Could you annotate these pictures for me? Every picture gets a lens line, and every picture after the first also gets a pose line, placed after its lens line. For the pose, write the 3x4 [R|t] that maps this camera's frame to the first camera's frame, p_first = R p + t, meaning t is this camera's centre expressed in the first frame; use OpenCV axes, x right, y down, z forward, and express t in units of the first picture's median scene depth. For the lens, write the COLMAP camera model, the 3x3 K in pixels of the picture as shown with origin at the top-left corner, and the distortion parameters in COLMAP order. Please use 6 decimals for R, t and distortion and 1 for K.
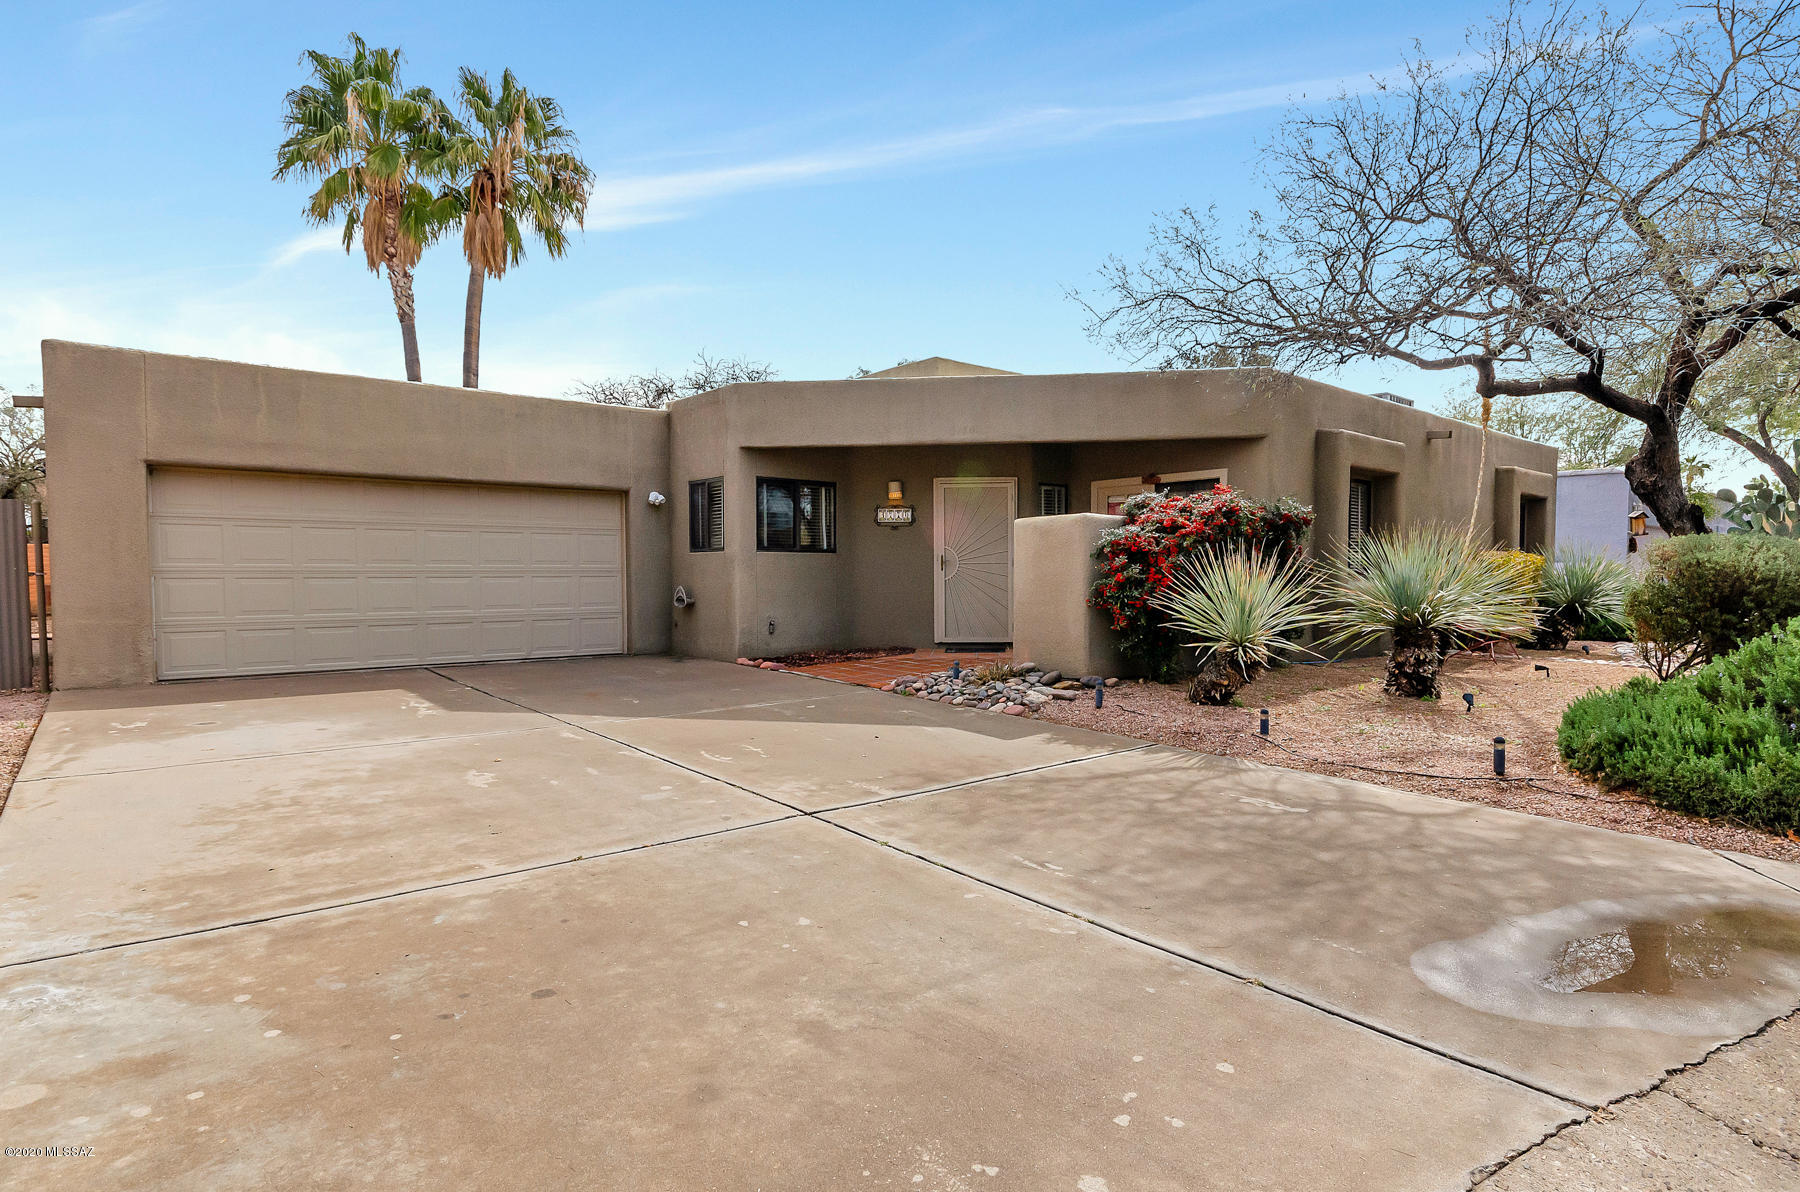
lens RADIAL K [[961.4, 0, 900.0], [0, 961.4, 596.0], [0, 0, 1]] dist [0.000941, 0.000942]
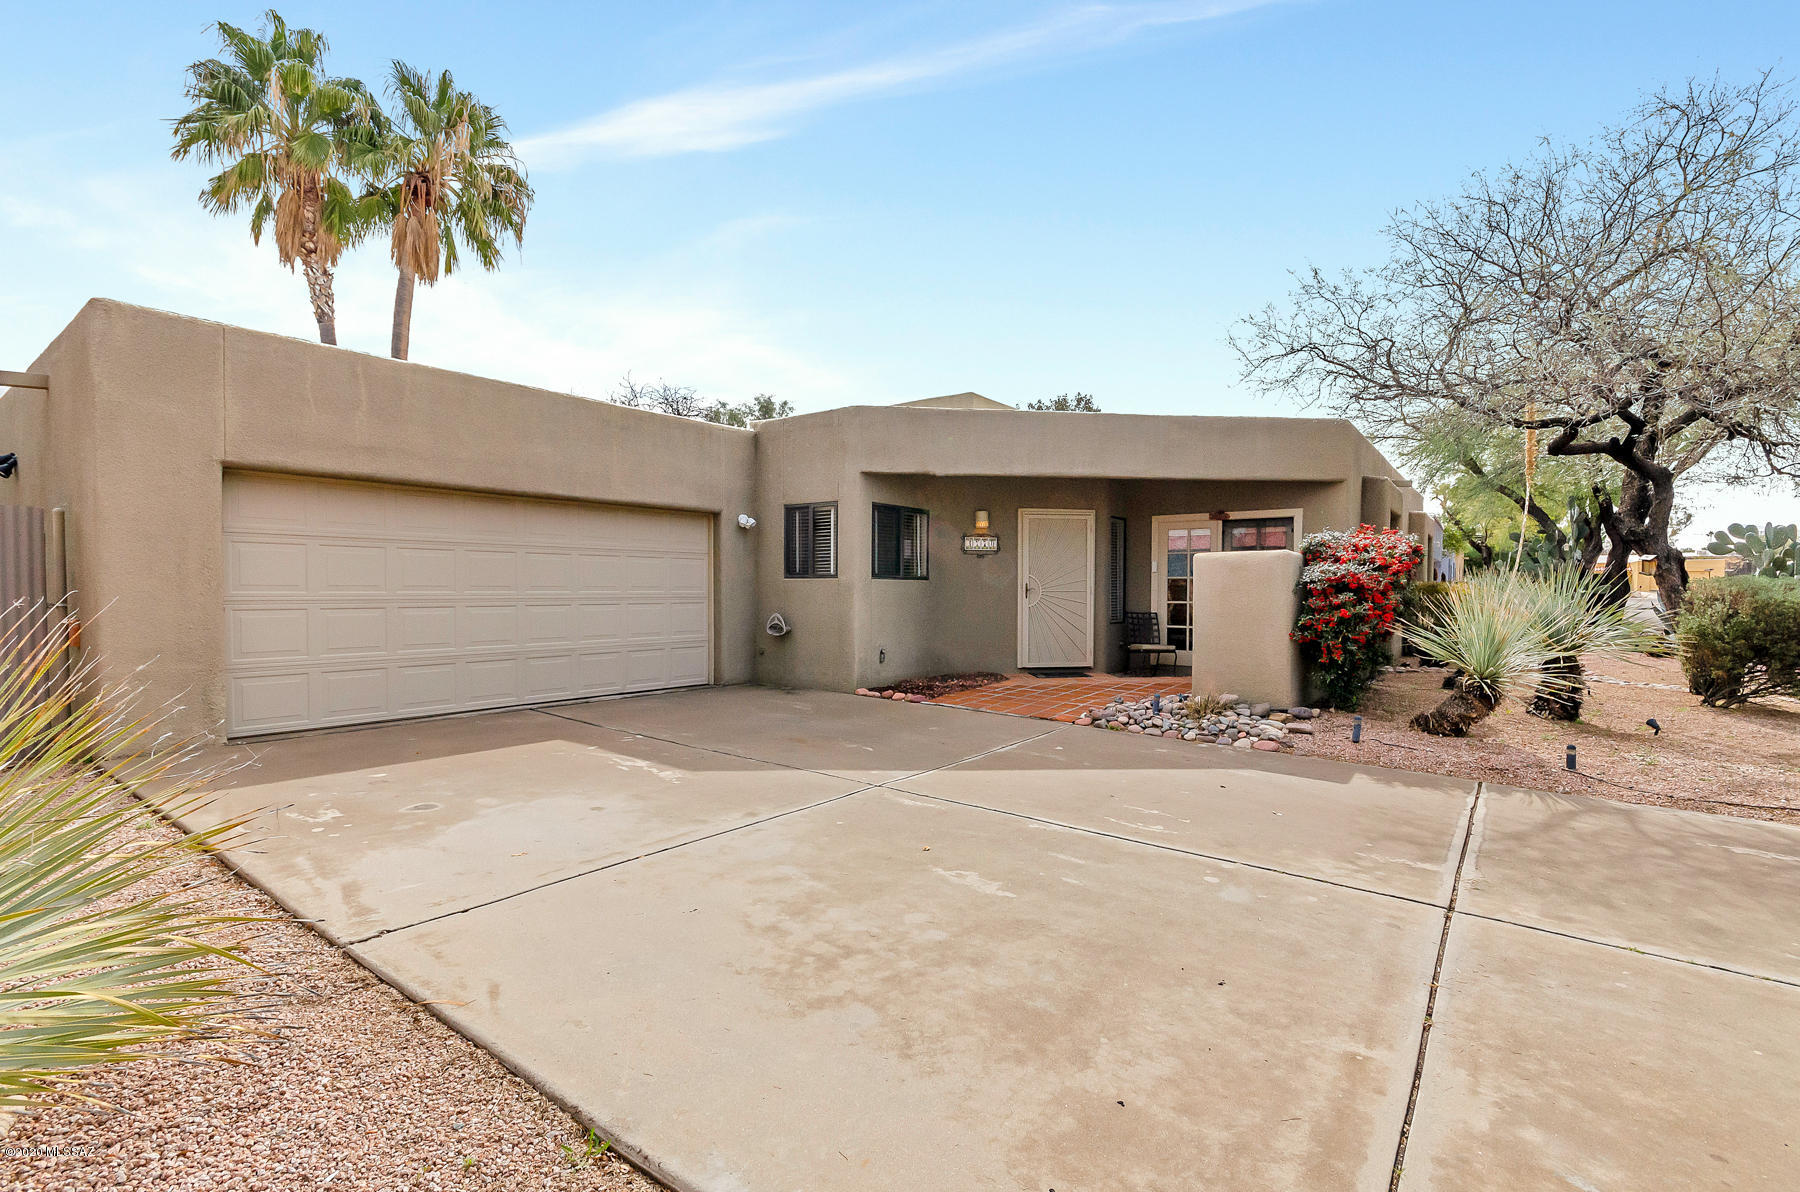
lens RADIAL K [[840.2, 0, 900.0], [0, 840.2, 596.0], [0, 0, 1]] dist [0.002502, -0.006781]
pose [[0.973683, 0.004888, 0.227856, -0.302618], [-0.001963, 0.999913, -0.013060, -0.017039], [-0.227900, 0.012269, 0.973607, 0.154281]]
